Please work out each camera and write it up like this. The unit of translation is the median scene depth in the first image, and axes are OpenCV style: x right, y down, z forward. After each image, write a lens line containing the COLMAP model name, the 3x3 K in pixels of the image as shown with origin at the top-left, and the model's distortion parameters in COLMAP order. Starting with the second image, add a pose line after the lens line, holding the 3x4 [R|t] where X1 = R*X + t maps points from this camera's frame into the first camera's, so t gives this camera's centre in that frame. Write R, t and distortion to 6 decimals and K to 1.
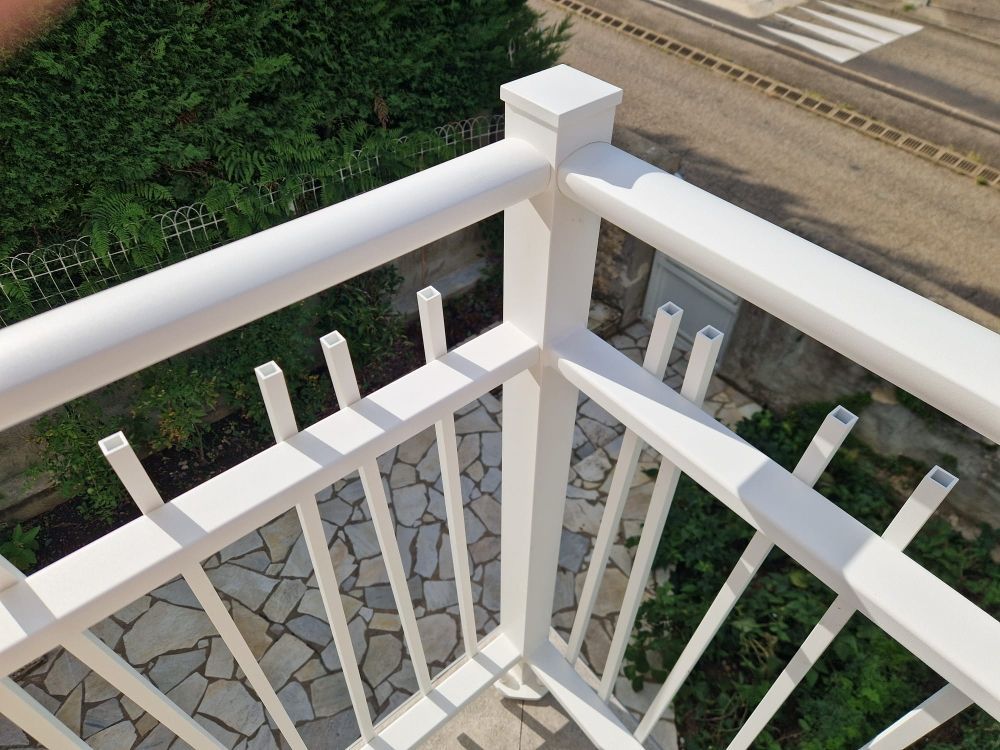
lens RADIAL K [[658.4, 0, 500.0], [0, 658.4, 375.0], [0, 0, 1]] dist [0.064959, -0.061733]
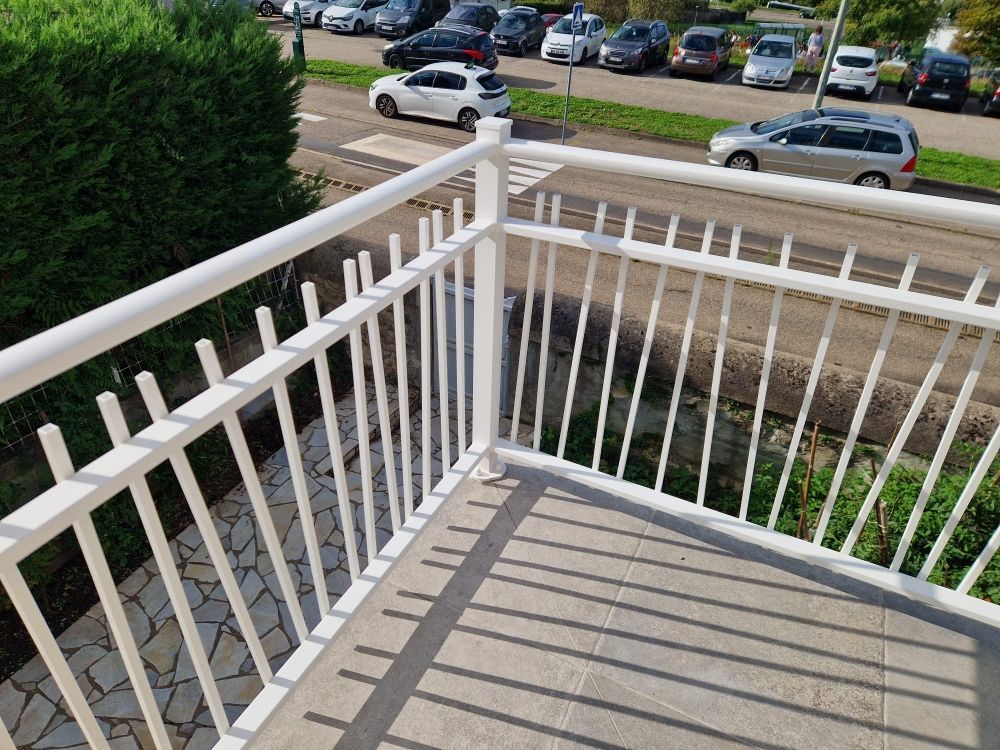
lens RADIAL K [[651.4, 0, 490.5], [0, 651.4, 375.0], [0, 0, 1]] dist [0.069622, -0.061762]
pose [[0.913853, -0.198098, 0.354444, -0.127283], [0.268128, 0.949938, -0.160389, 0.121157], [-0.304927, 0.241609, 0.921219, -0.156512]]
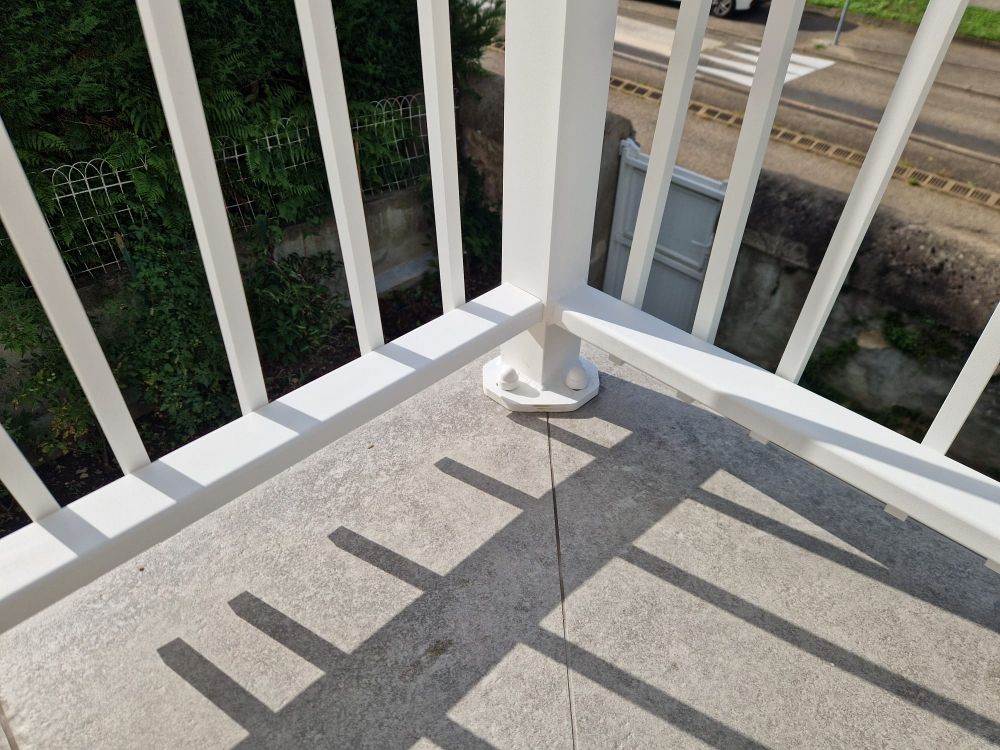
lens RADIAL K [[658.4, 0, 500.0], [0, 658.4, 375.0], [0, 0, 1]] dist [0.064959, -0.061733]
pose [[0.995447, -0.052421, 0.079601, -0.011911], [0.060709, 0.992559, -0.105550, 0.124692], [-0.073476, 0.109902, 0.991223, 0.106676]]
